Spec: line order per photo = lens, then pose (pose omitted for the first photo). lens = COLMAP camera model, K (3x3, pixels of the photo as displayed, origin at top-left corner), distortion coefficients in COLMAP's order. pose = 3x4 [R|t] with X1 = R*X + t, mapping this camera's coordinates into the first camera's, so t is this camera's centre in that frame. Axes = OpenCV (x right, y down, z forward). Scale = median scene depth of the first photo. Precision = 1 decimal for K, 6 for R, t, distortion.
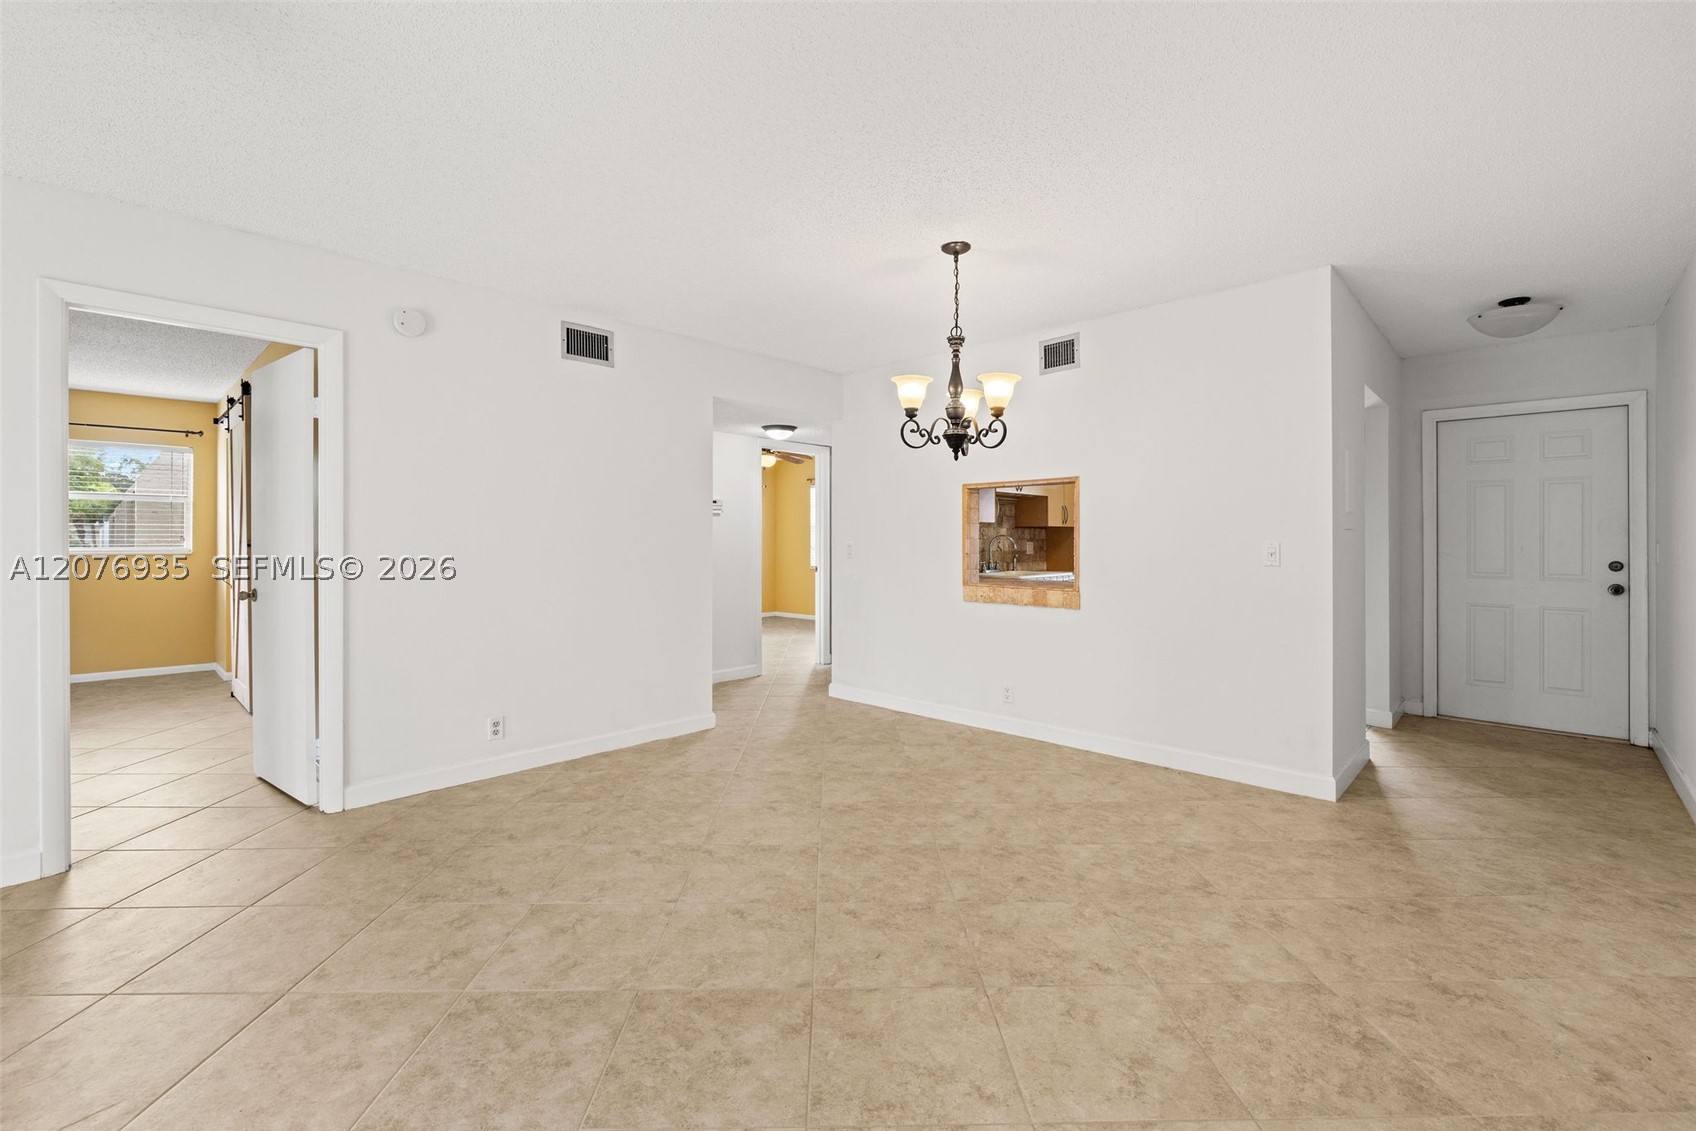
lens RADIAL K [[747.3, 0, 811.9], [0, 747.3, 536.2], [0, 0, 1]] dist [0.000087, 0.000120]
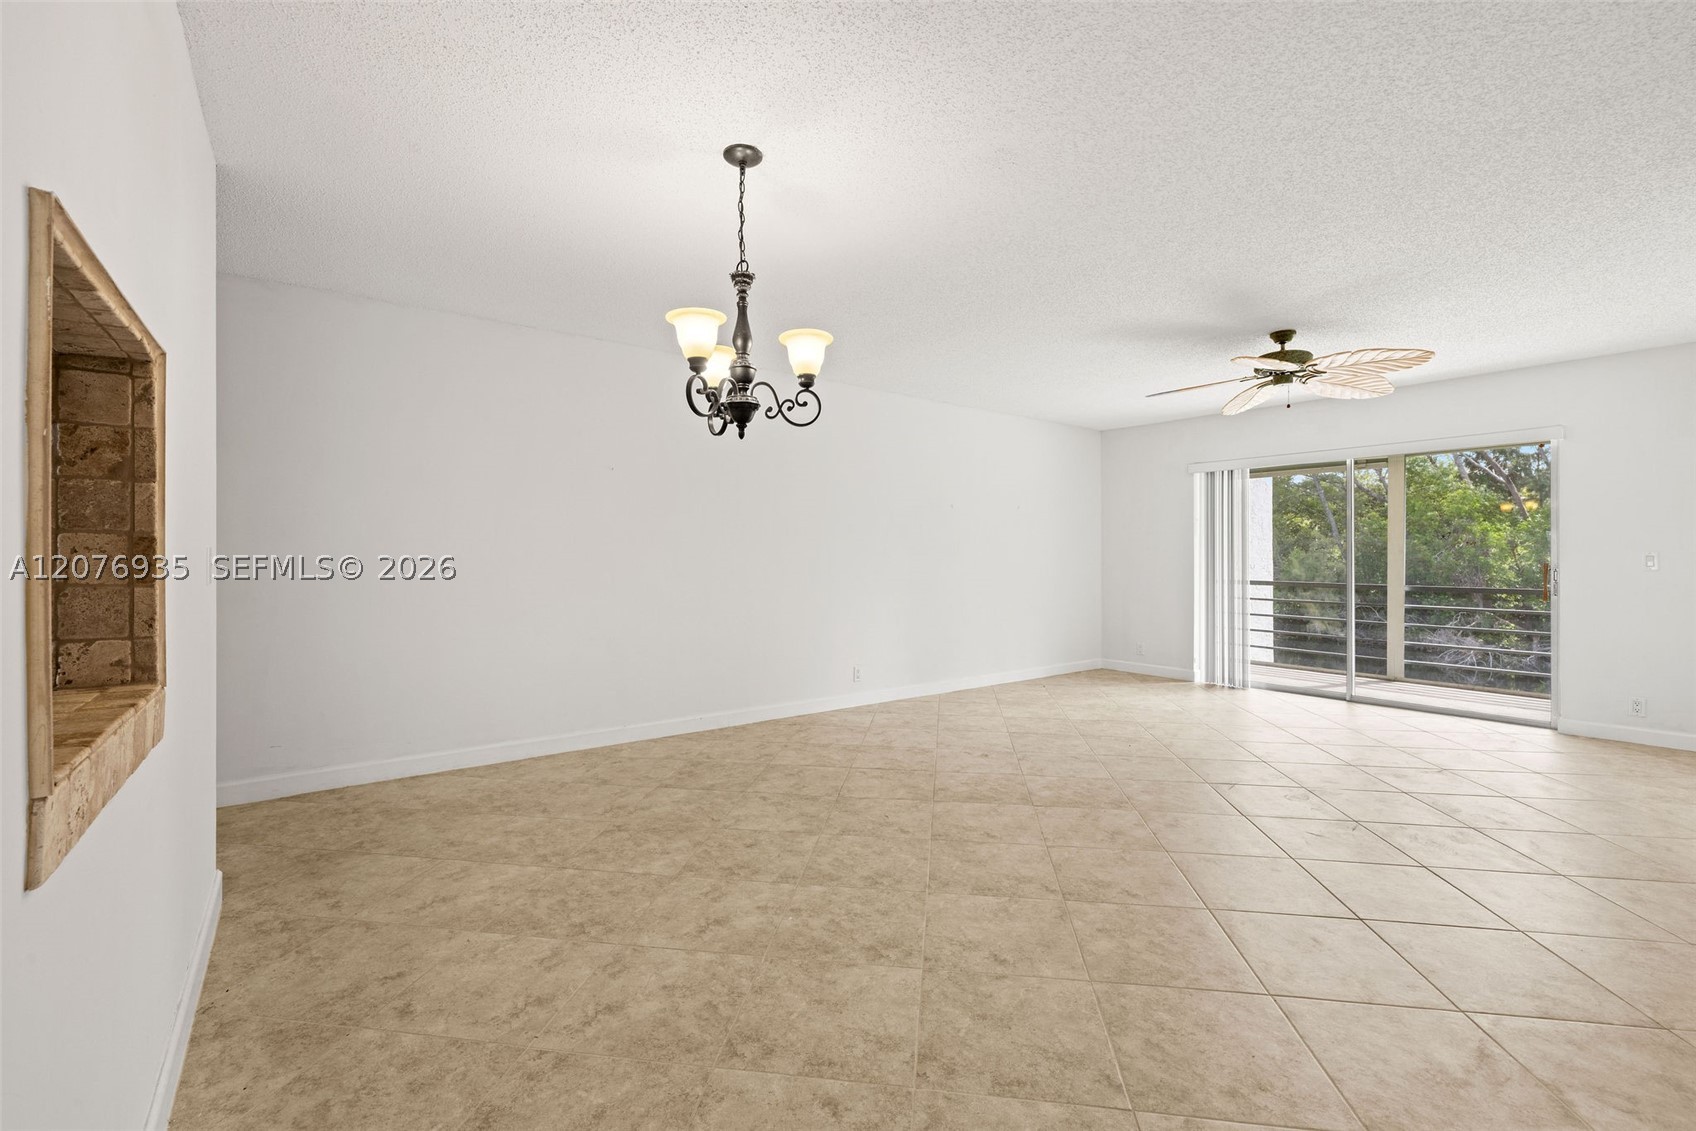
lens RADIAL K [[690.7, 0, 829.9], [0, 690.7, 562.1], [0, 0, 1]] dist [-0.001146, -0.000016]
pose [[-0.990166, -0.005160, 0.139806, 0.011236], [-0.004610, 0.999980, 0.004257, 0.016873], [-0.139825, 0.003570, -0.990170, 1.675876]]
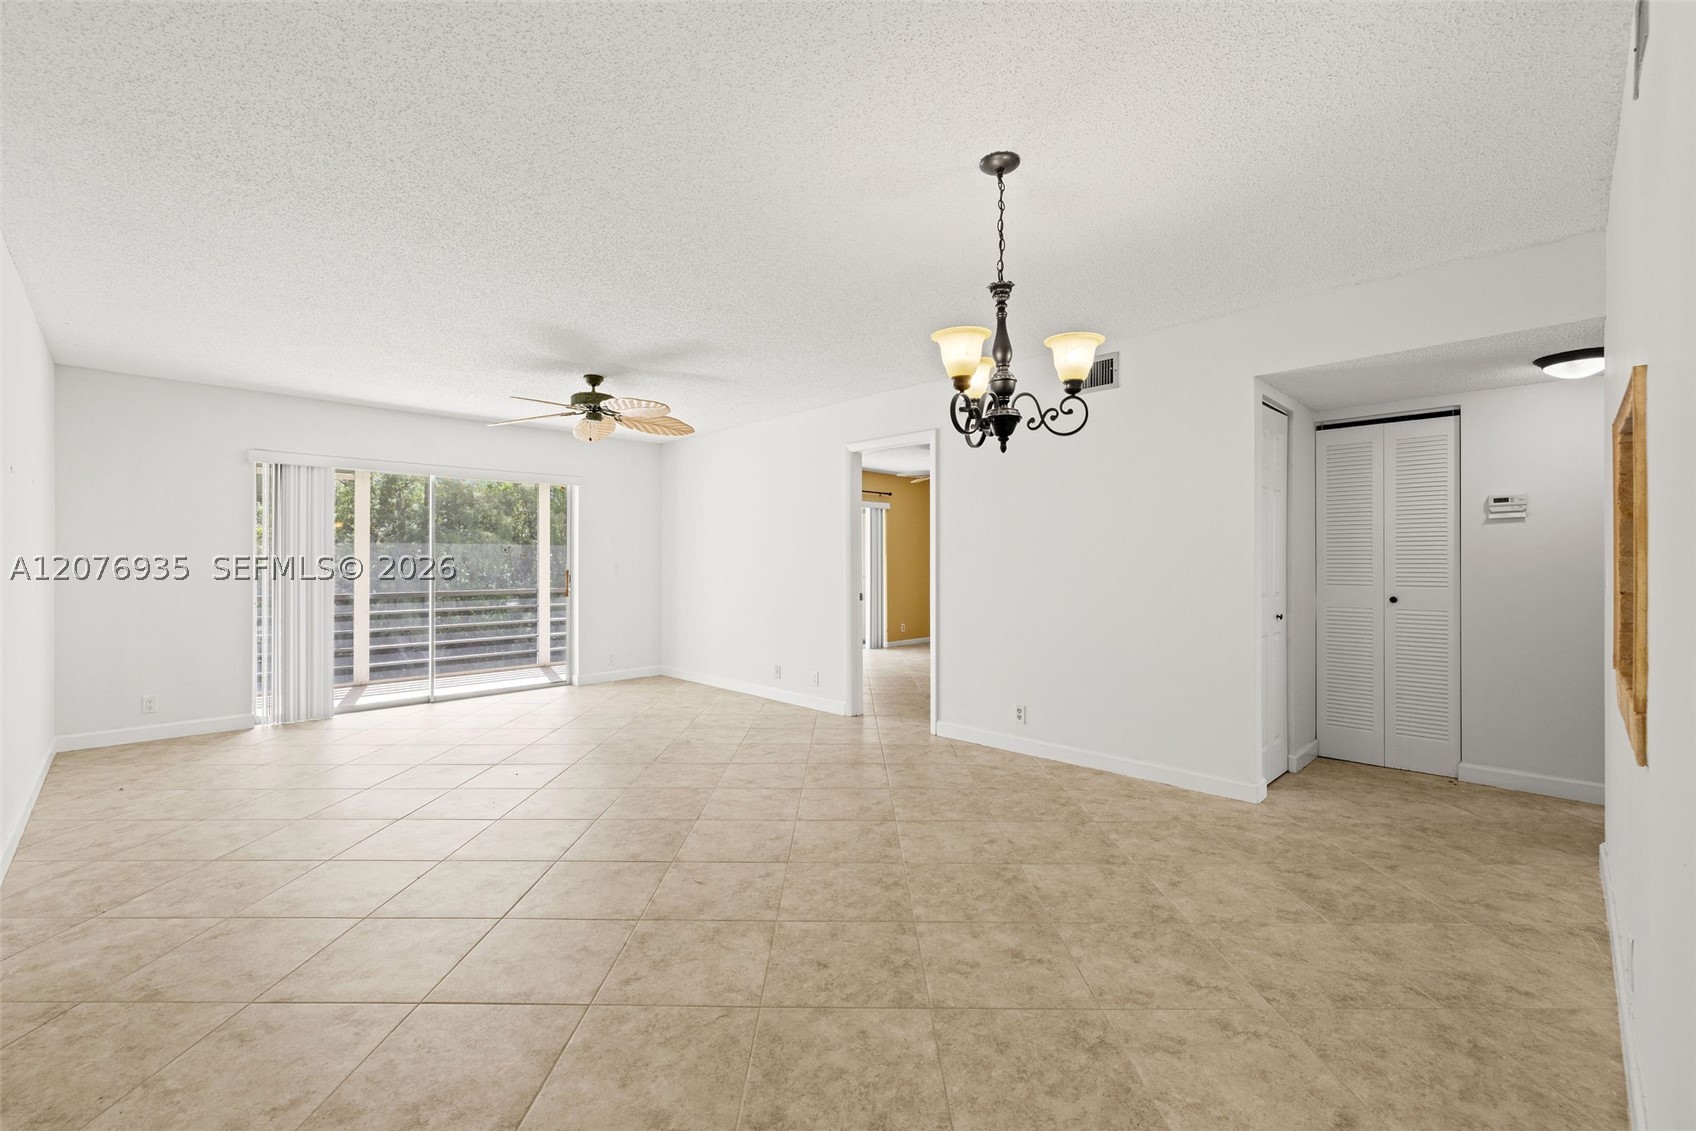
lens RADIAL K [[707.8, 0, 848.0], [0, 707.8, 565.5], [0, 0, 1]] dist [-0.000539, -0.000090]
pose [[-0.010576, 0.003357, -0.999938, 0.888733], [0.009065, 0.999954, 0.003261, 0.005114], [0.999903, -0.009030, -0.010606, 0.861744]]
